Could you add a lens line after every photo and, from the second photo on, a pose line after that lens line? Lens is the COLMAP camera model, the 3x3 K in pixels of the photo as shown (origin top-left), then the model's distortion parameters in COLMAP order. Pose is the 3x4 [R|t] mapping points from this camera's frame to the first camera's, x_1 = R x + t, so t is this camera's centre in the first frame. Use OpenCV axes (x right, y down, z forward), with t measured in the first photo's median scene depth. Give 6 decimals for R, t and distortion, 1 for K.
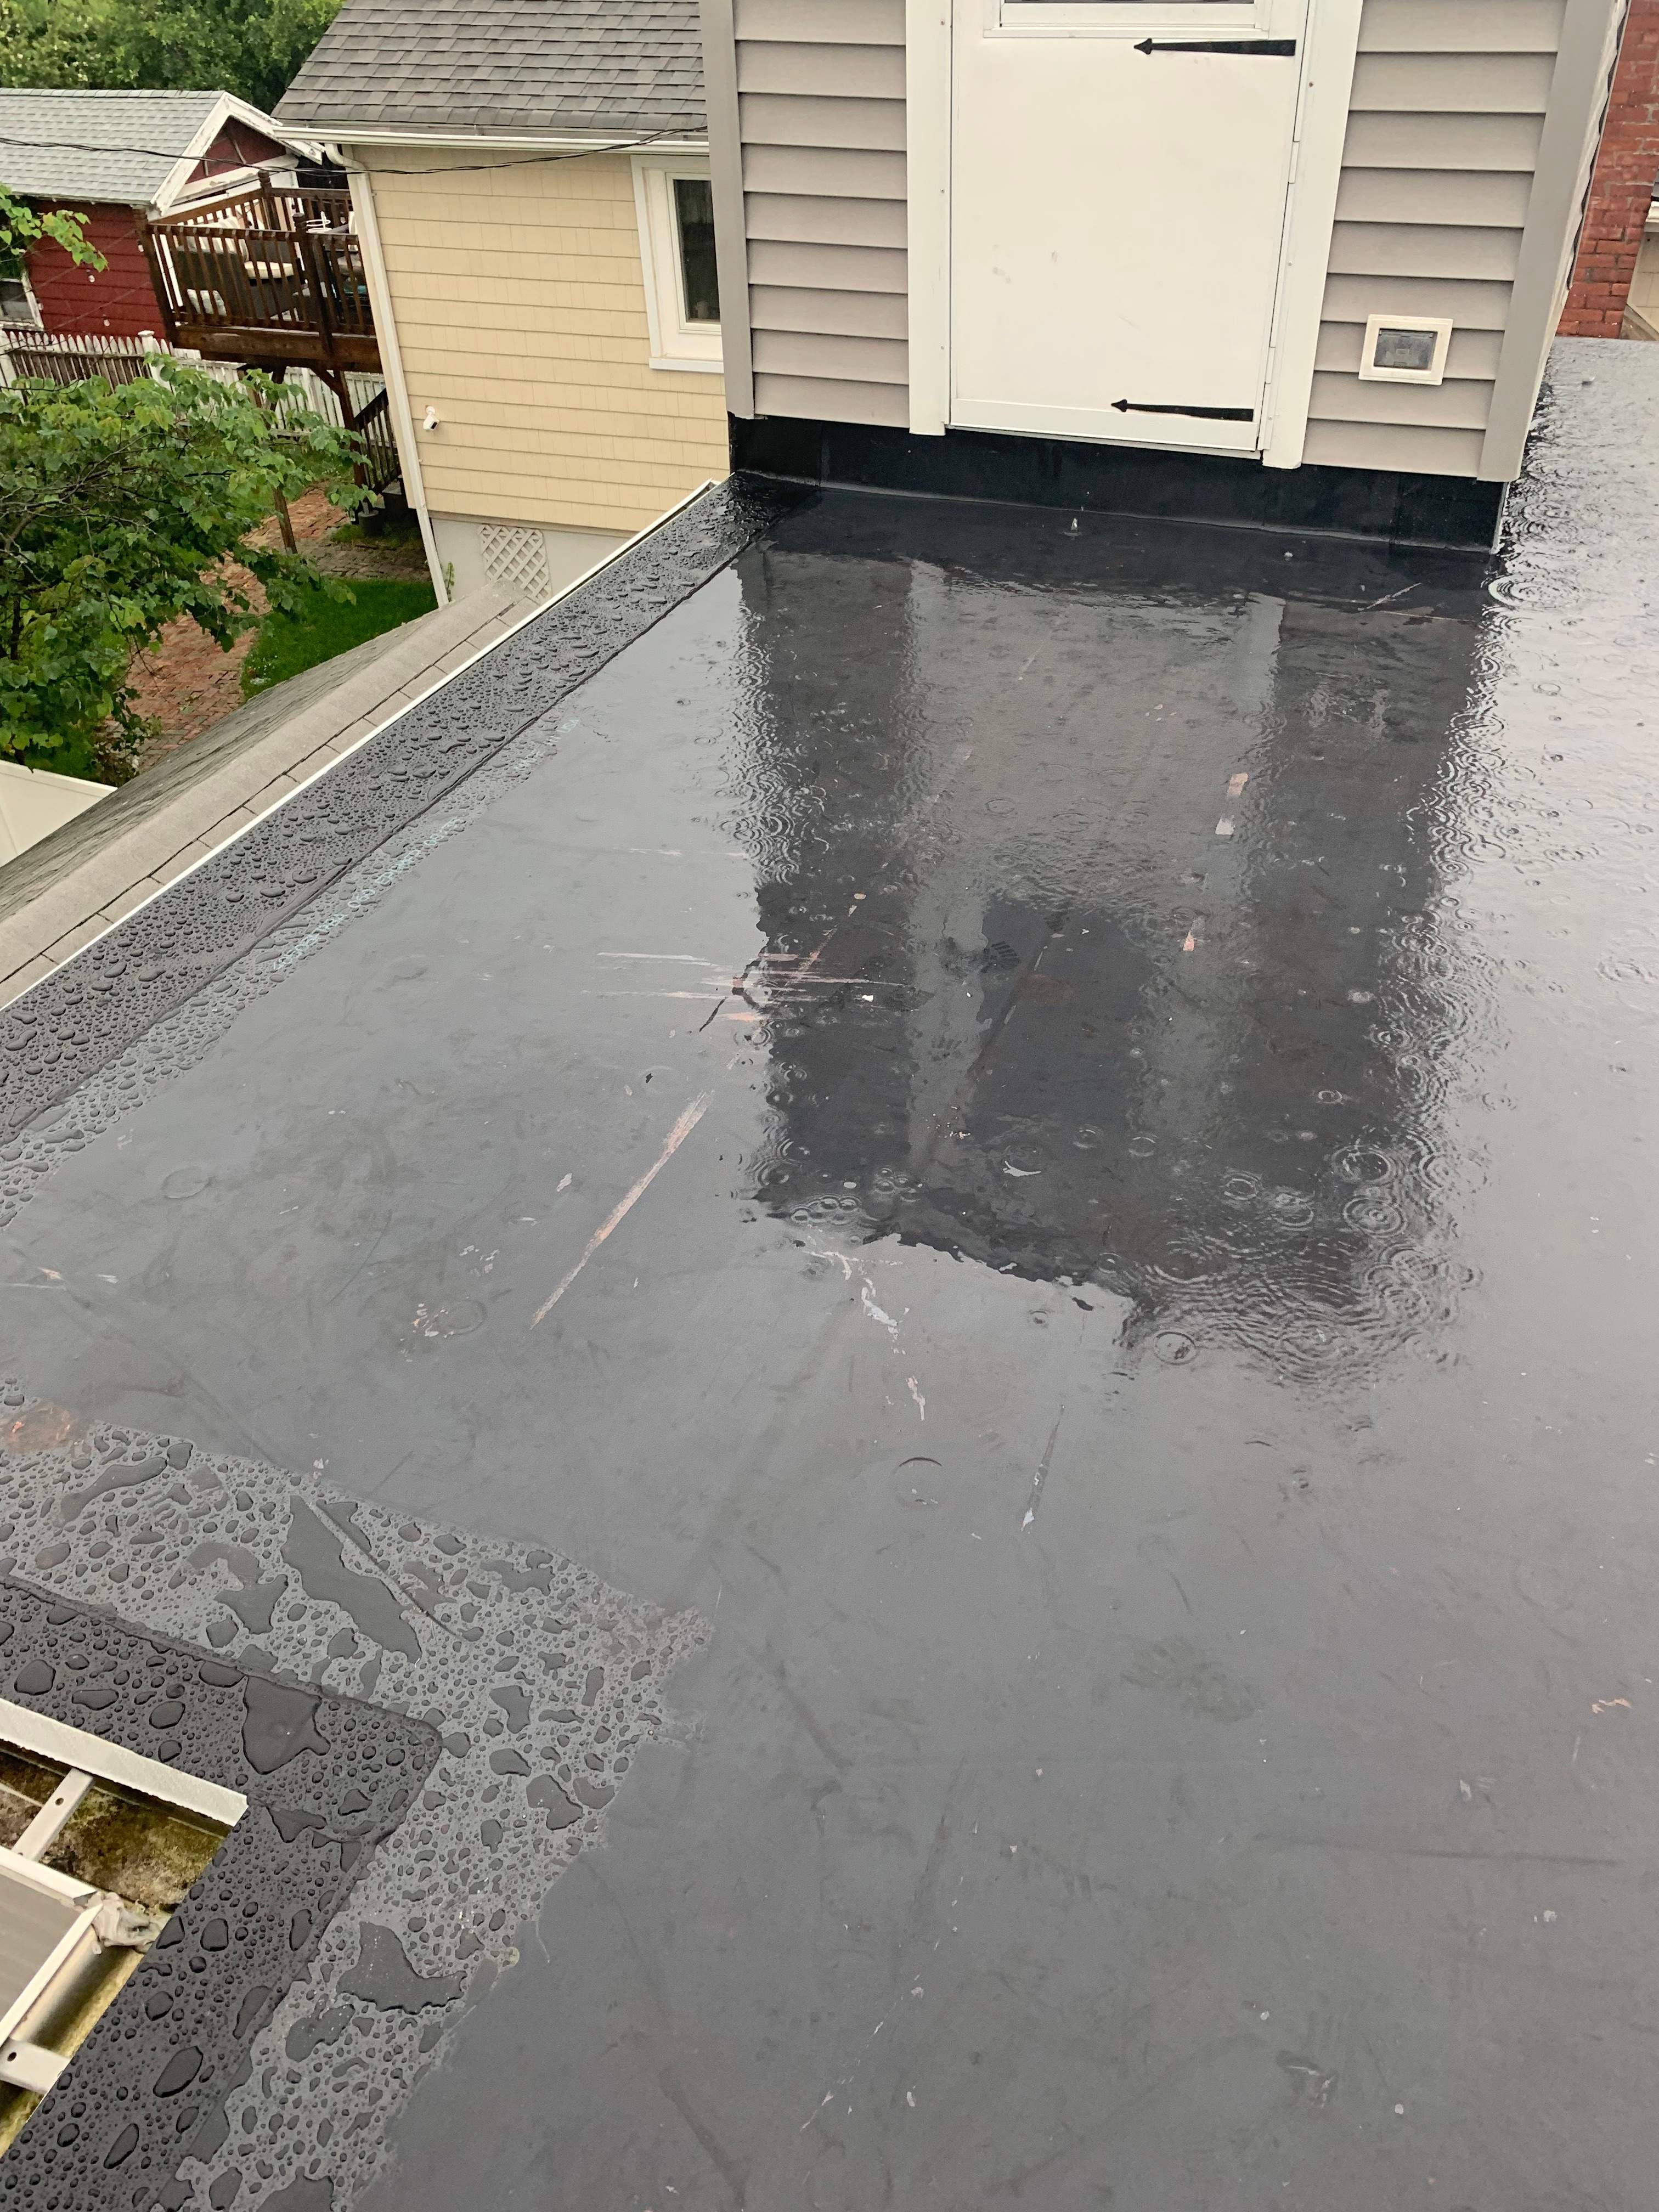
lens RADIAL K [[1680.7, 0, 839.2], [0, 1680.7, 1098.5], [0, 0, 1]] dist [0.020029, -0.015075]
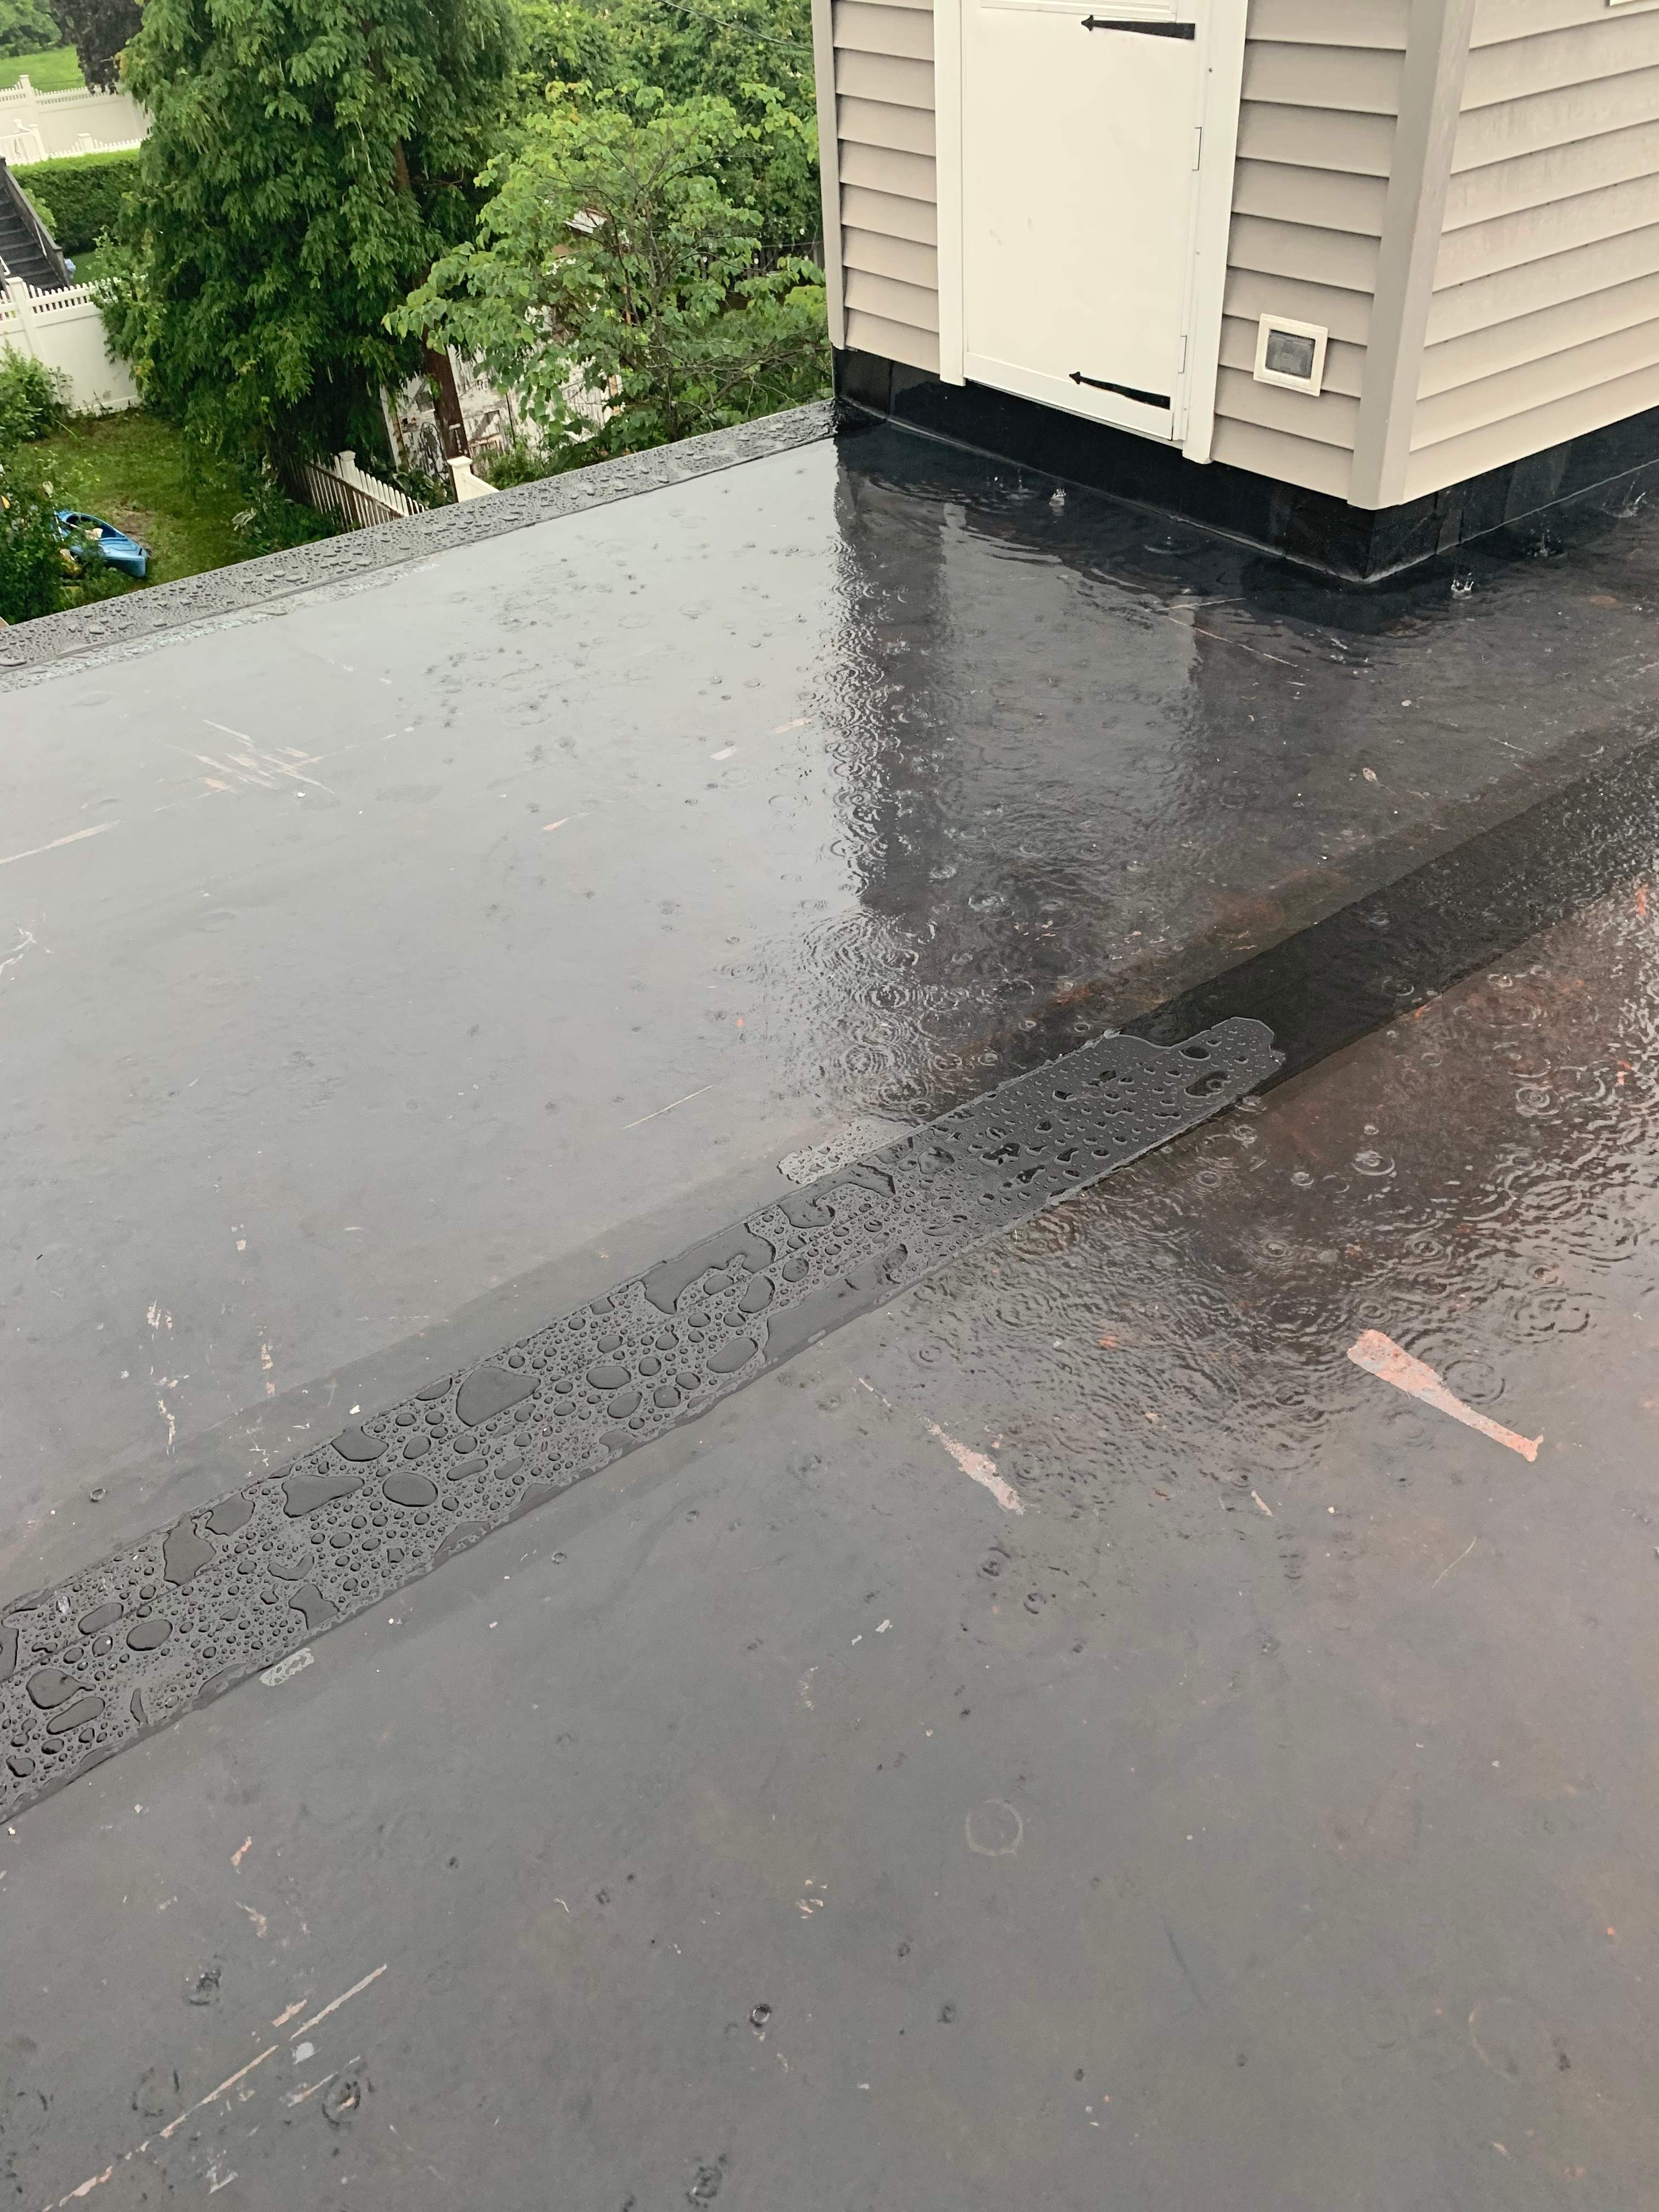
lens RADIAL K [[1680.7, 0, 824.5], [0, 1680.7, 1097.6], [0, 0, 1]] dist [0.020029, -0.015075]
pose [[0.843256, 0.317246, -0.433907, 0.588680], [-0.300276, 0.947575, 0.109251, -0.061331], [0.445819, 0.038165, 0.894309, 0.036357]]
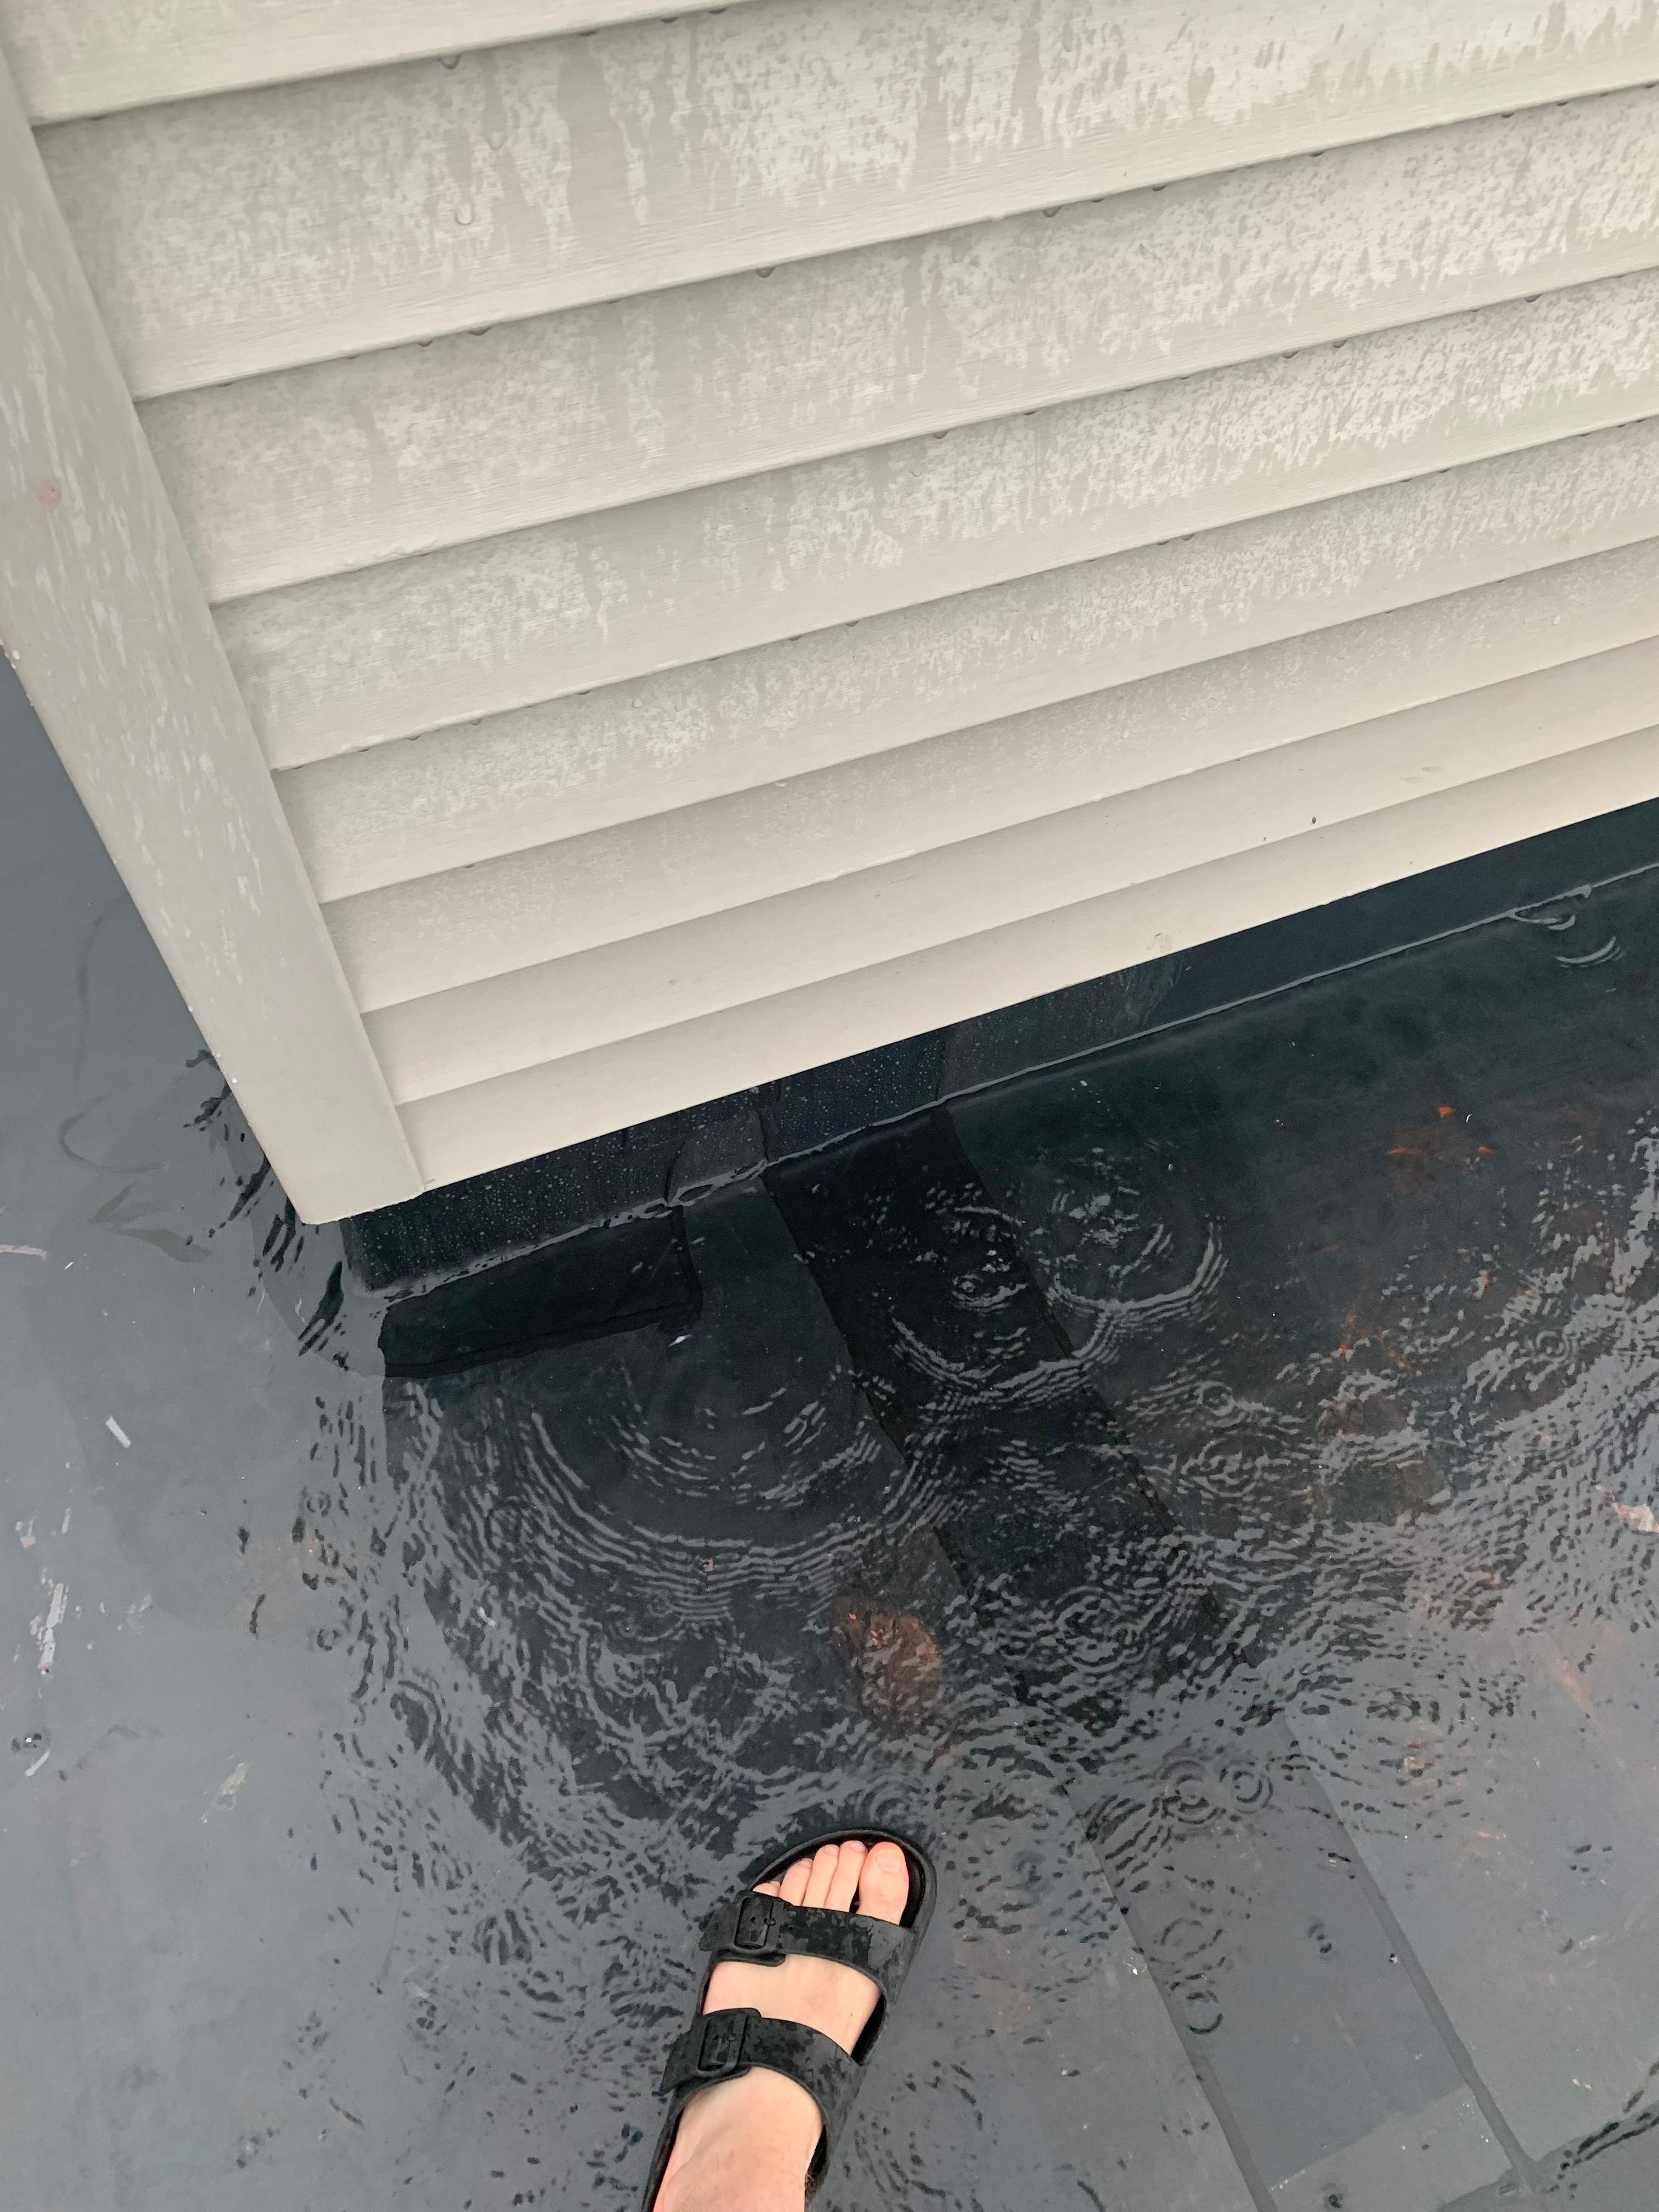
lens RADIAL K [[1680.7, 0, 830.9], [0, 1680.7, 1108.0], [0, 0, 1]] dist [0.020029, -0.015075]
pose [[0.682609, 0.656952, -0.320092, 0.494986], [-0.490269, 0.736497, 0.466056, -0.512096], [0.541923, -0.161203, 0.824823, 0.727383]]
